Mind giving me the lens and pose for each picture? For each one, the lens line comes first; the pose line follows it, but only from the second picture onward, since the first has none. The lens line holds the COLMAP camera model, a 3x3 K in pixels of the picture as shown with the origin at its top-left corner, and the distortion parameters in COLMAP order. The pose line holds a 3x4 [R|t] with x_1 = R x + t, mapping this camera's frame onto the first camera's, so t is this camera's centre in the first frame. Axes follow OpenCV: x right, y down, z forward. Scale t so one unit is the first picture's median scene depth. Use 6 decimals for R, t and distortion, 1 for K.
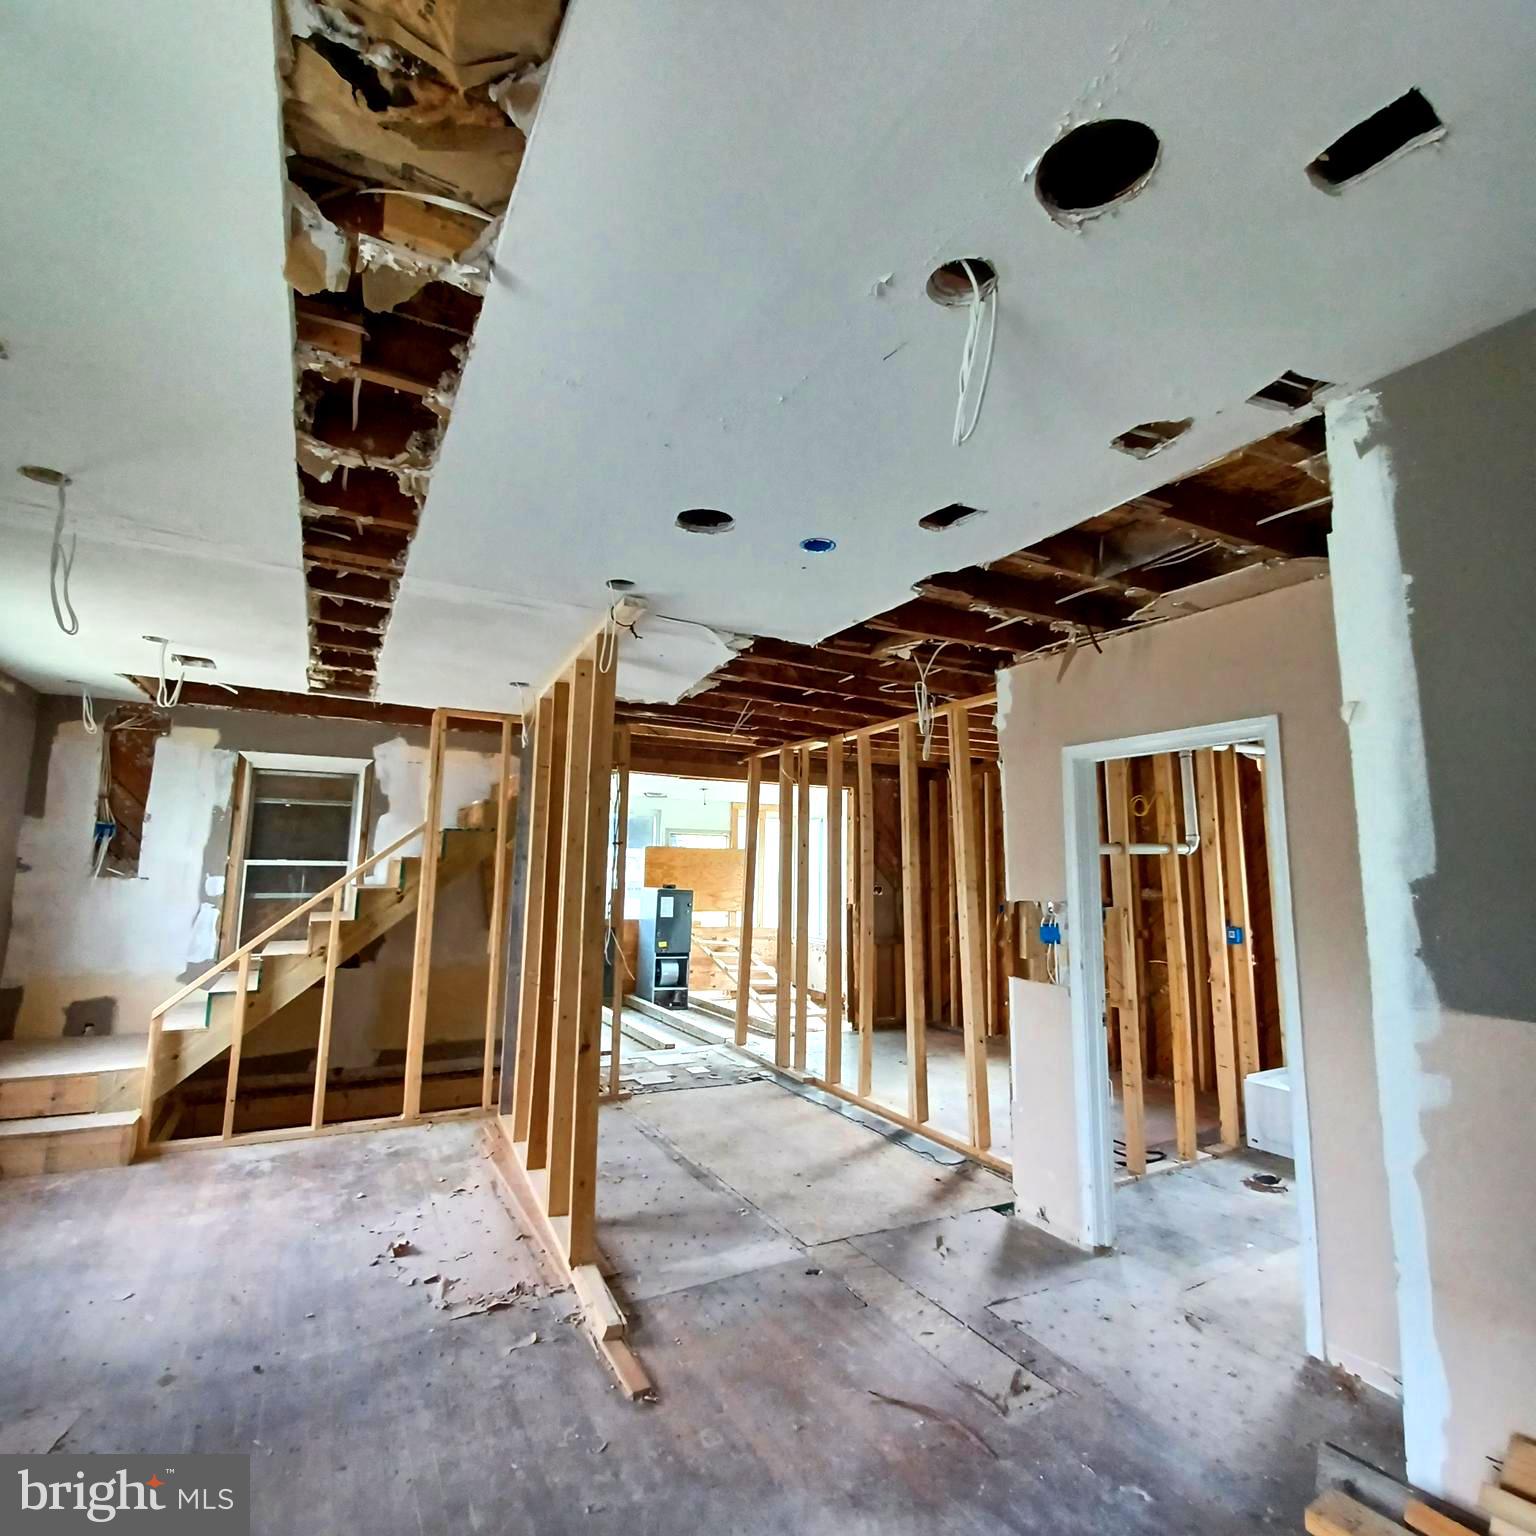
lens RADIAL K [[805.5, 0, 766.0], [0, 805.5, 762.1], [0, 0, 1]] dist [-0.006302, -0.001478]
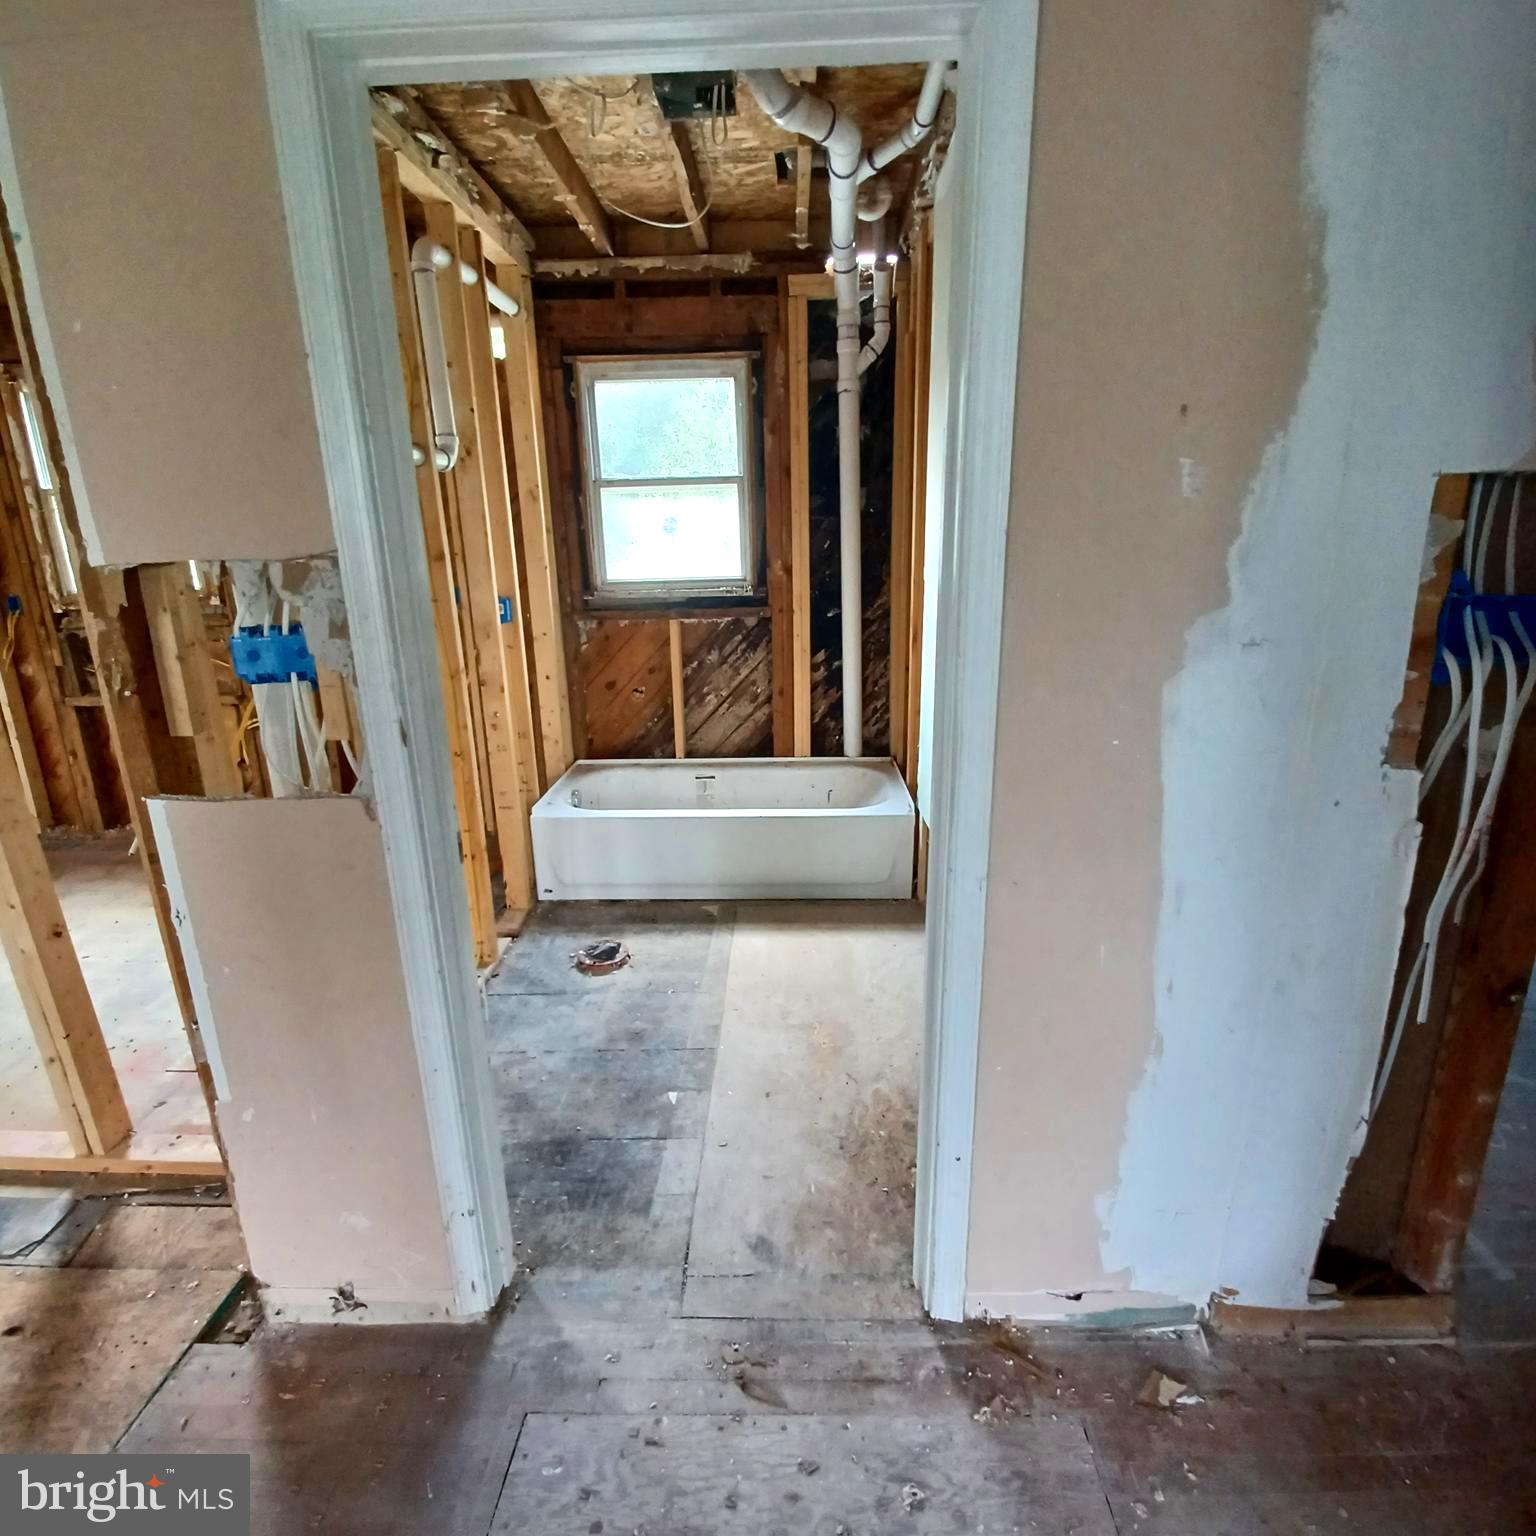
lens RADIAL K [[805.5, 0, 767.6], [0, 805.5, 758.3], [0, 0, 1]] dist [-0.006302, -0.001478]
pose [[0.498244, -0.248570, 0.830642, 0.157844], [-0.088145, 0.938539, 0.333730, 0.117197], [-0.862545, -0.239496, 0.445711, 0.629564]]
